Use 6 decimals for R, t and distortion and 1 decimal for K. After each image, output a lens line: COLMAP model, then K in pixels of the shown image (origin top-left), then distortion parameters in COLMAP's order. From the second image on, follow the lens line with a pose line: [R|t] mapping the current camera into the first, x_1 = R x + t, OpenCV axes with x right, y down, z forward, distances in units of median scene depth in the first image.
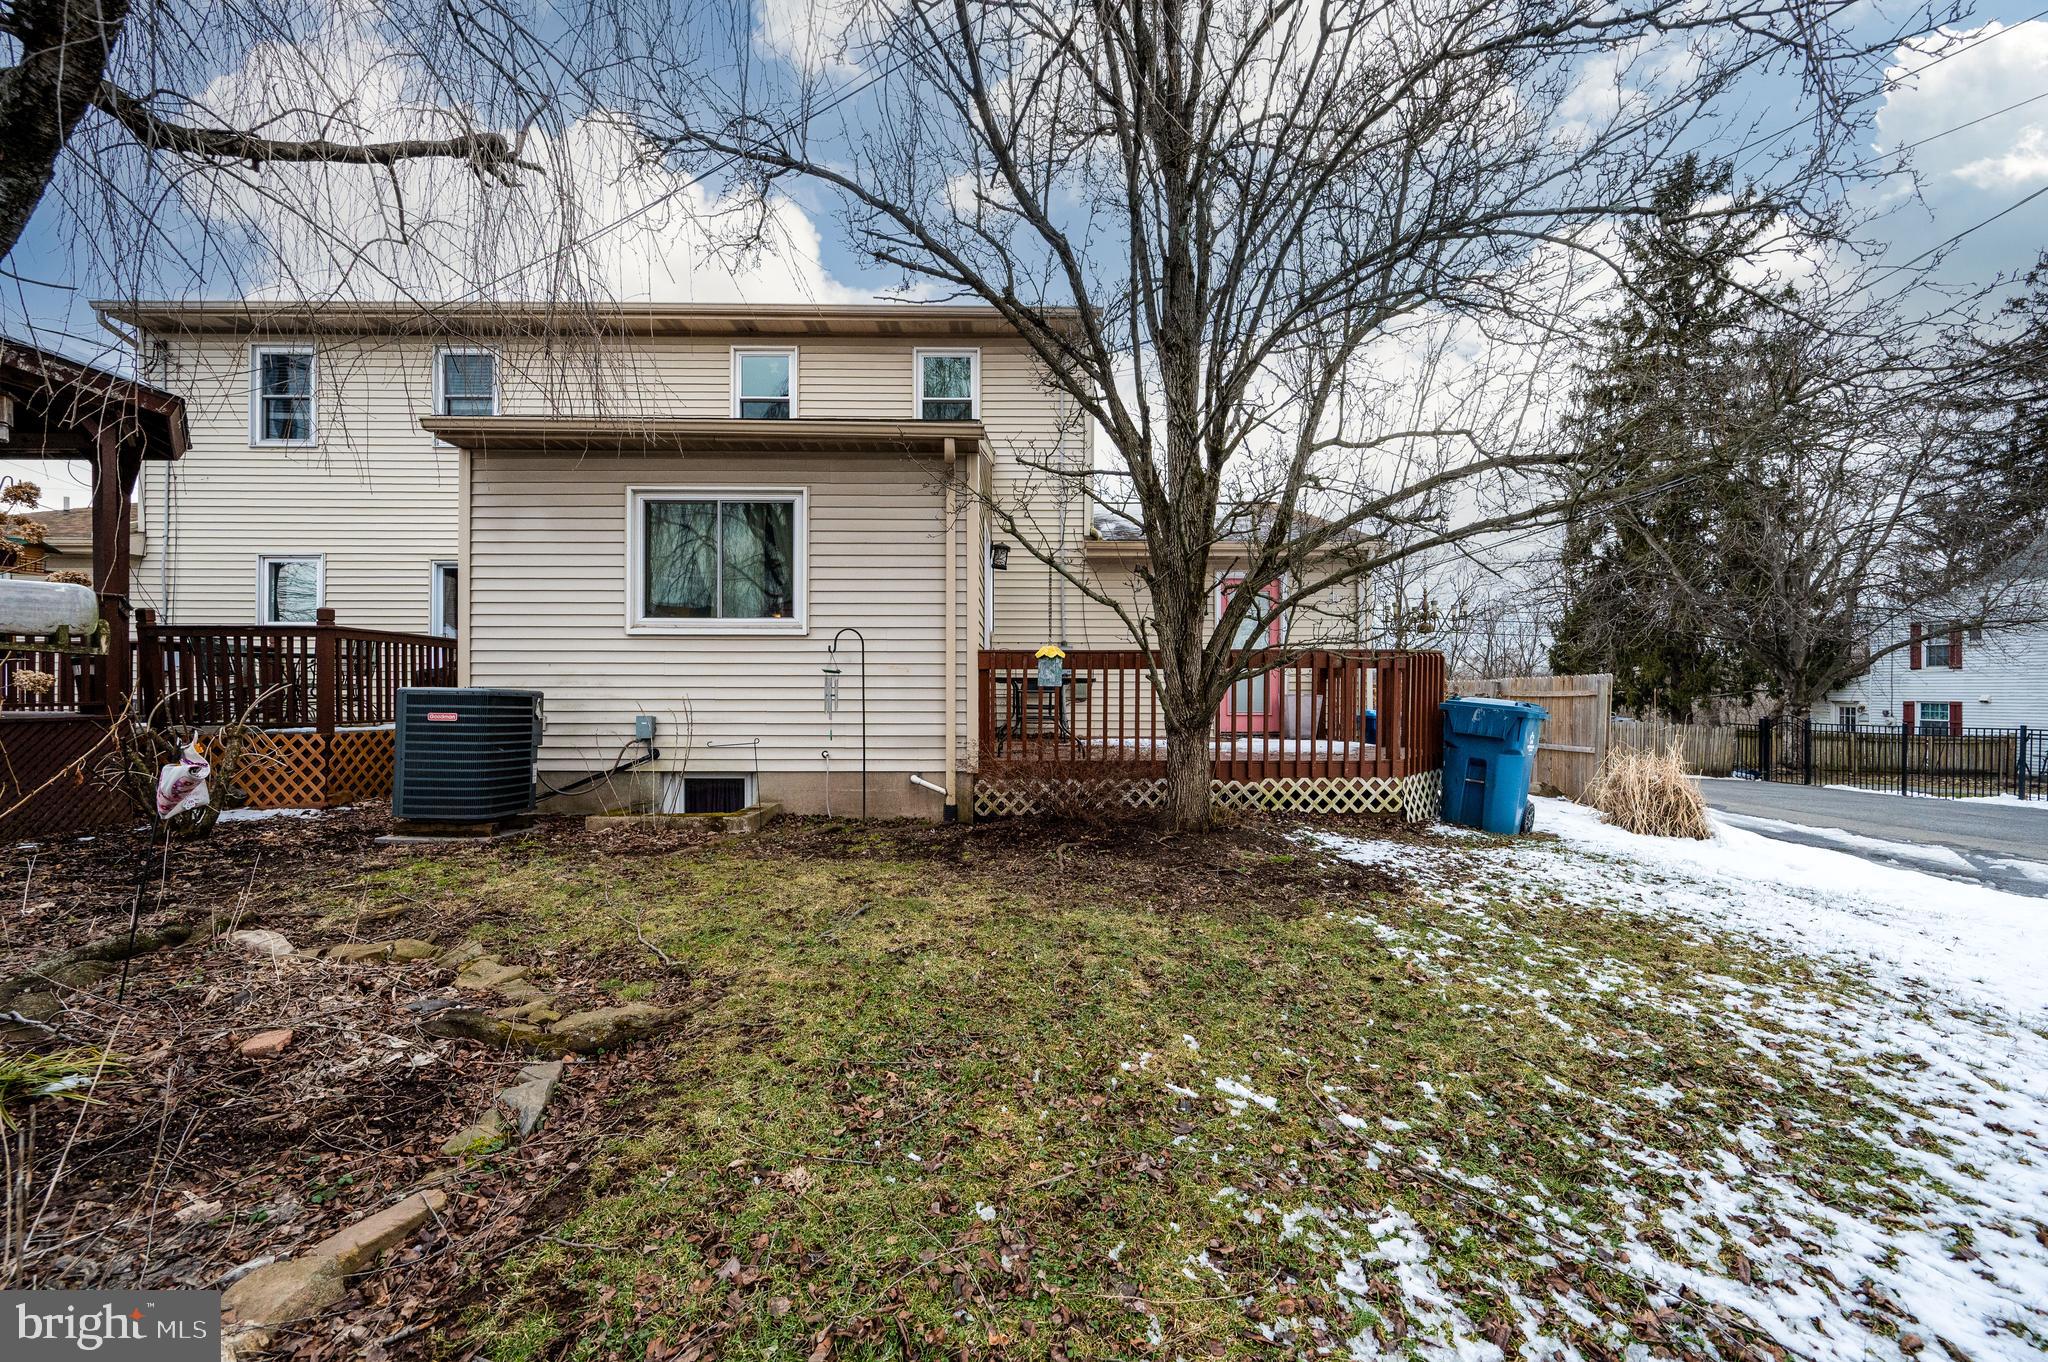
lens RADIAL K [[816.4, 0, 1027.8], [0, 816.4, 691.8], [0, 0, 1]] dist [-0.000584, -0.000258]
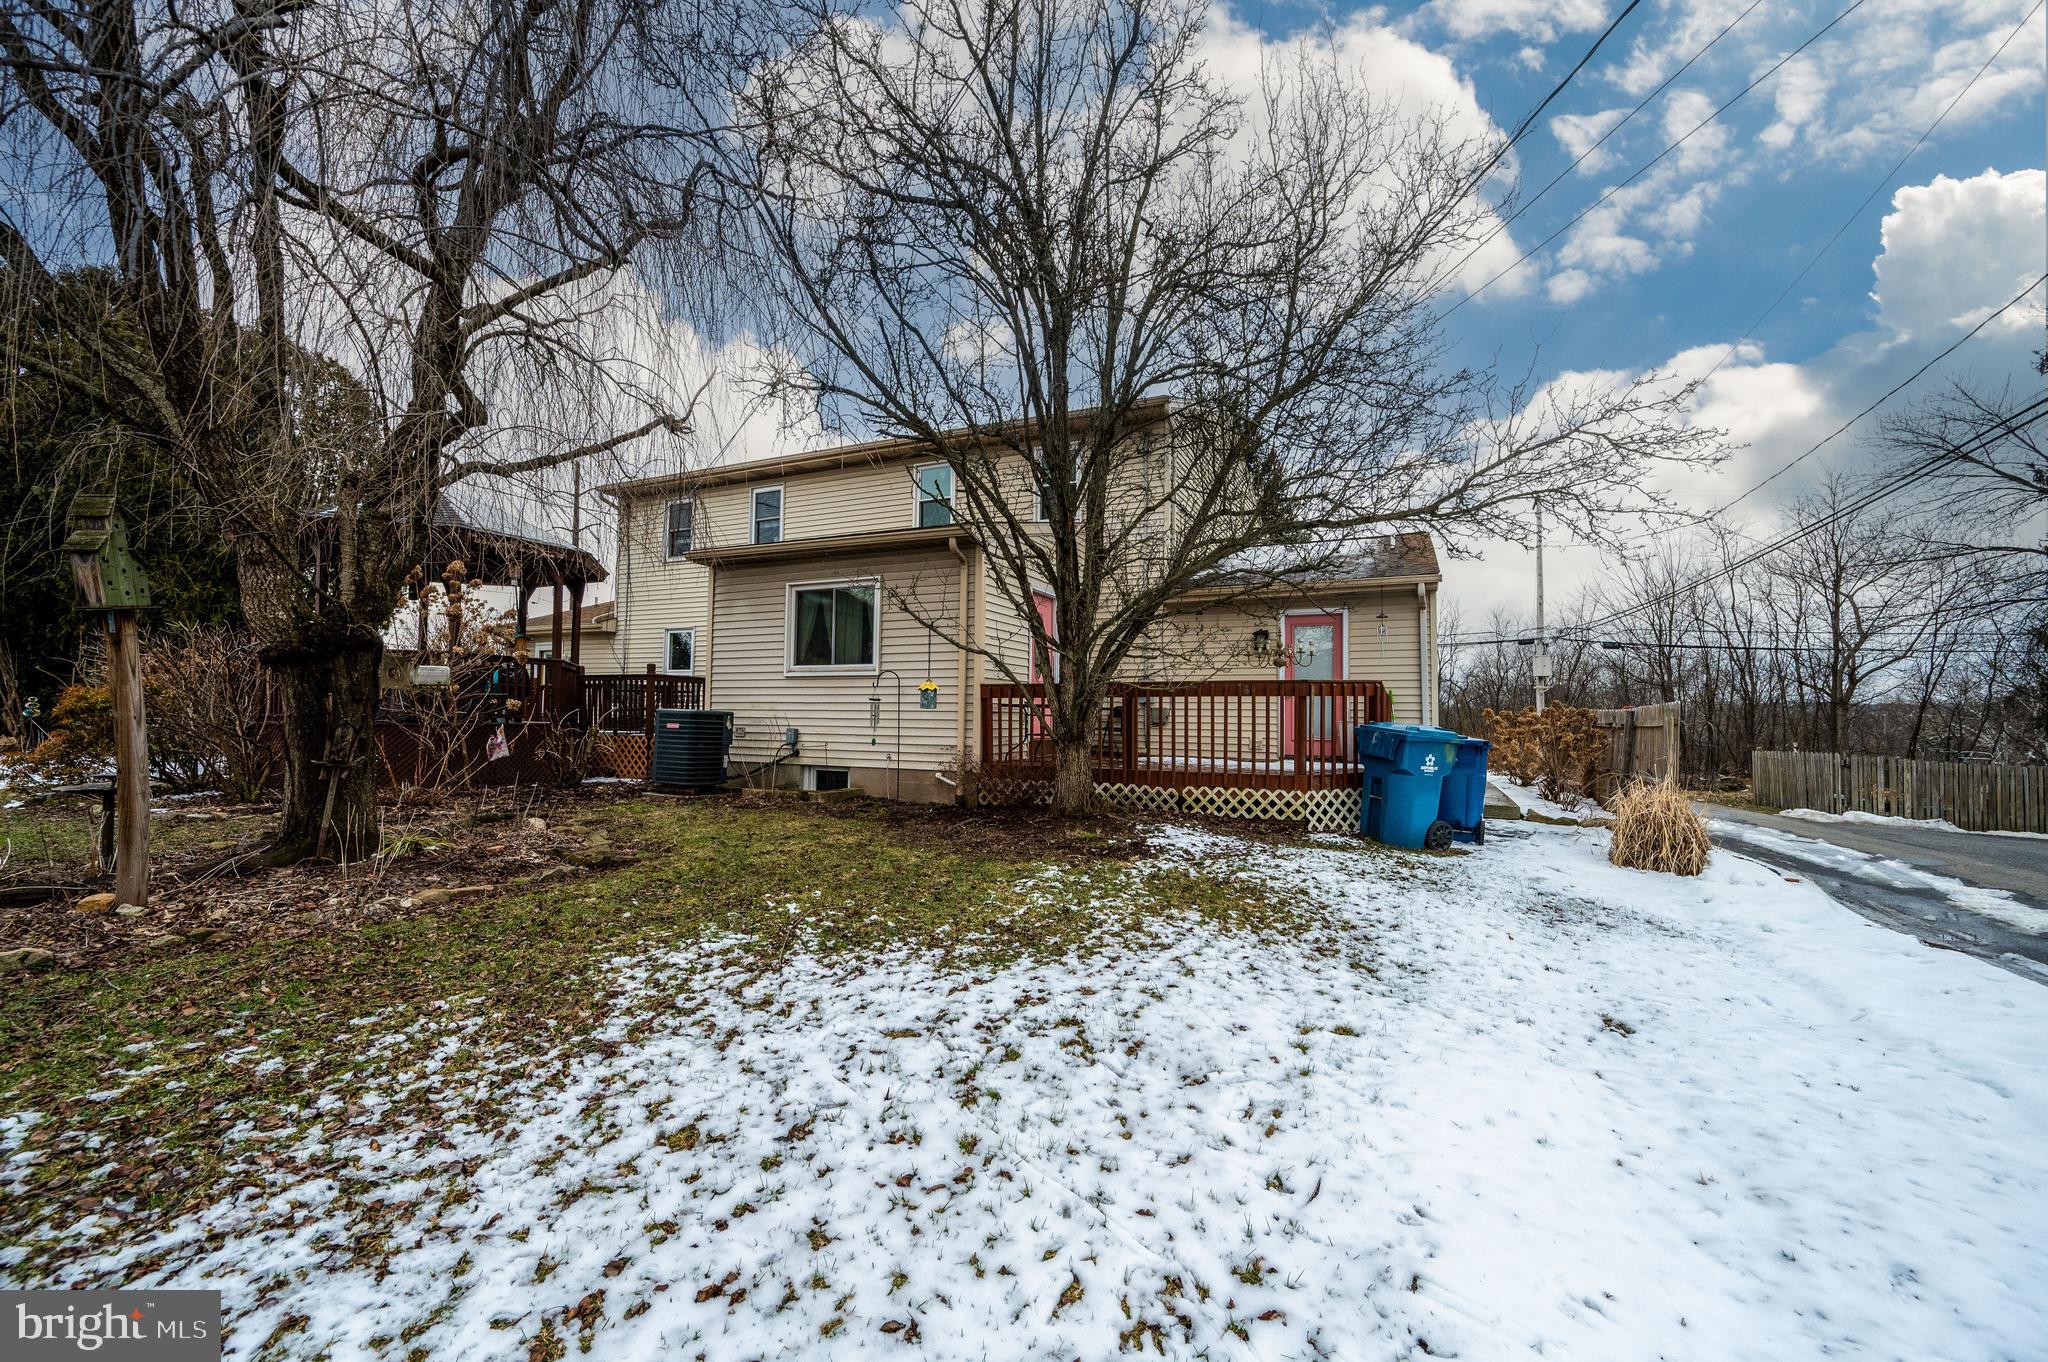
lens RADIAL K [[816.4, 0, 1030.8], [0, 816.4, 680.7], [0, 0, 1]] dist [-0.000584, -0.000258]
pose [[0.901895, -0.012317, -0.431780, 0.618218], [-0.009632, 0.998771, -0.048609, 0.009814], [0.431848, 0.047999, 0.900668, -0.214996]]
